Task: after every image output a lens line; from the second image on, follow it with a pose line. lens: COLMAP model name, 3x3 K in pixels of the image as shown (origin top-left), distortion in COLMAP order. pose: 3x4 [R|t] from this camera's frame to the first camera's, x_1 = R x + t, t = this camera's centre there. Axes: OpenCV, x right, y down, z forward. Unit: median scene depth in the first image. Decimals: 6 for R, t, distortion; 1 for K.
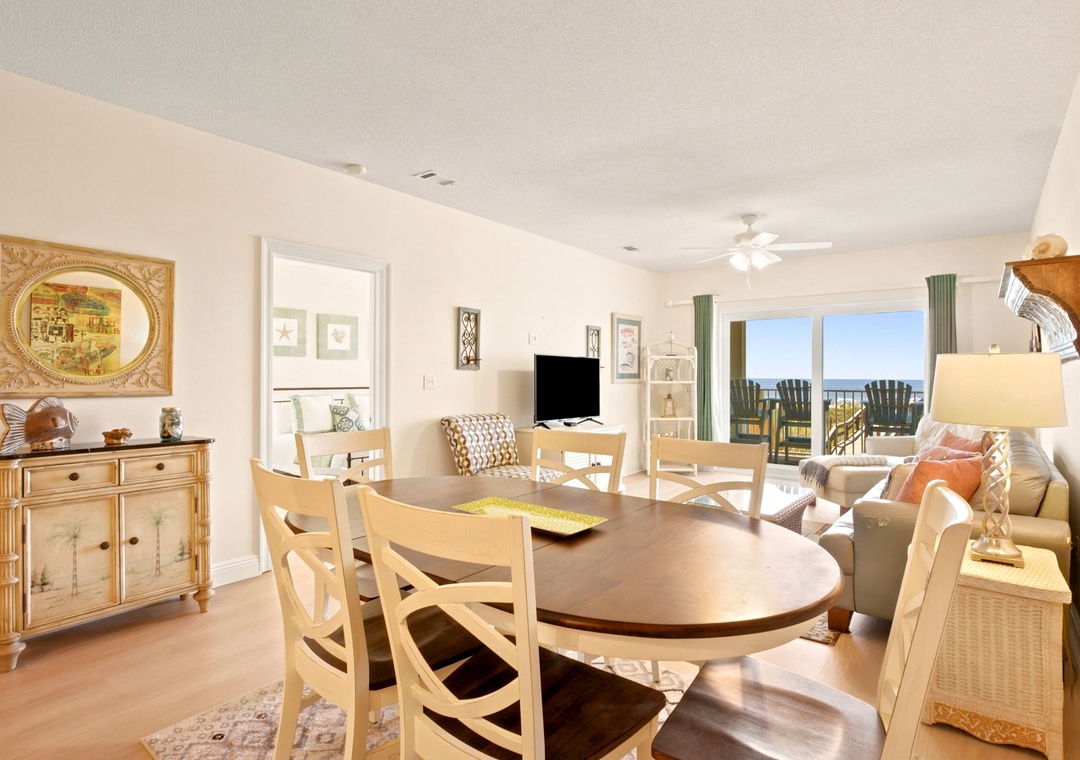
lens RADIAL K [[552.5, 0, 537.3], [0, 552.5, 373.1], [0, 0, 1]] dist [-0.020981, 0.000409]
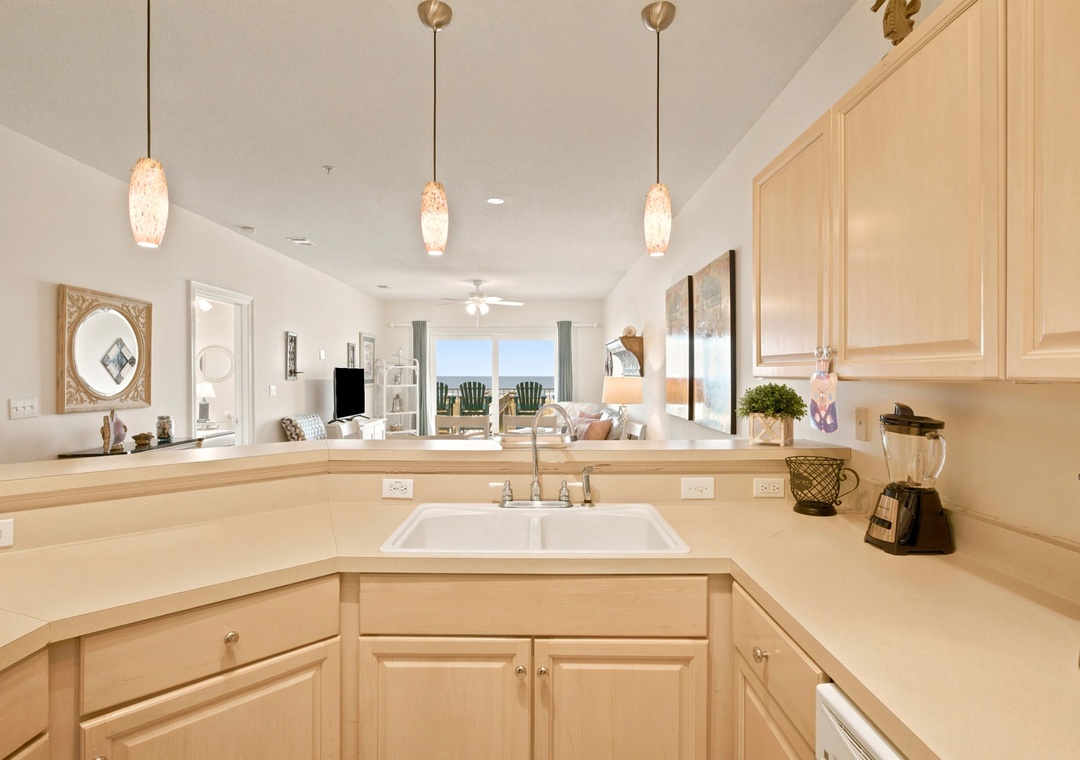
lens RADIAL K [[552.5, 0, 537.3], [0, 552.5, 373.1], [0, 0, 1]] dist [-0.020981, 0.000409]
pose [[0.780843, -0.007383, 0.624683, -0.450818], [0.007209, 0.999970, 0.002808, -0.021023], [-0.624685, 0.002310, 0.780873, -0.333456]]
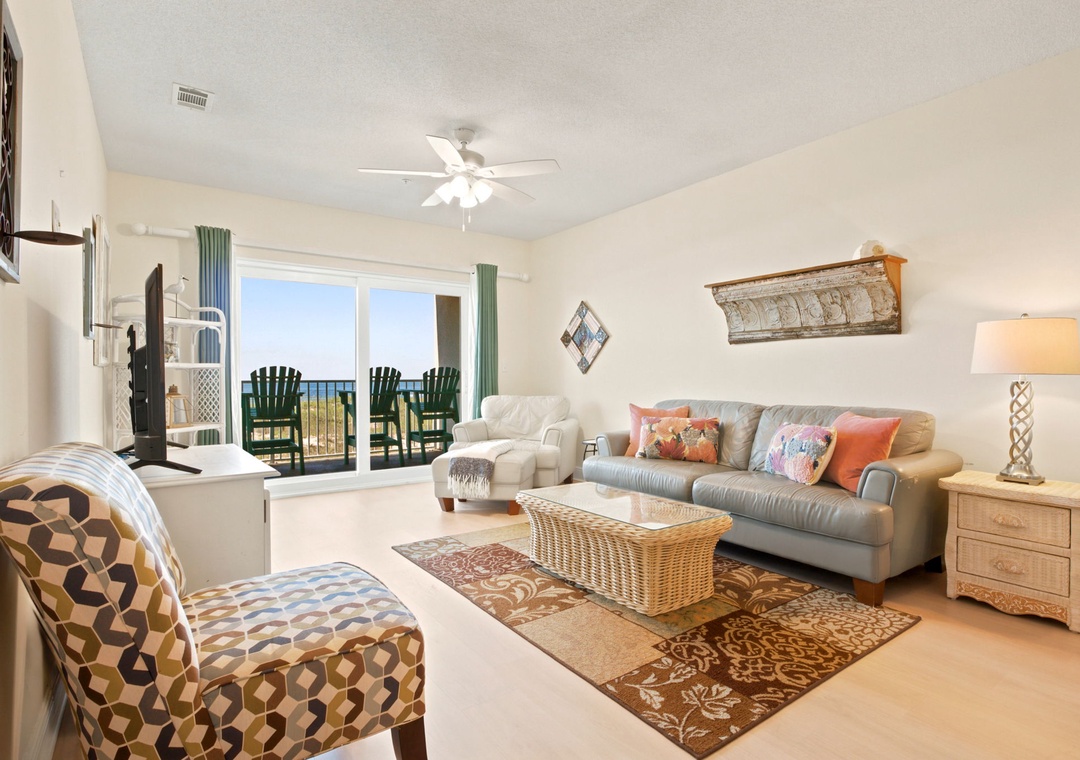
lens RADIAL K [[552.5, 0, 537.3], [0, 552.5, 373.1], [0, 0, 1]] dist [-0.020981, 0.000409]
pose [[0.278642, -0.004093, 0.960386, -0.286856], [-0.009956, 0.999925, 0.007151, 0.025844], [-0.960343, -0.011555, 0.278580, 0.650066]]
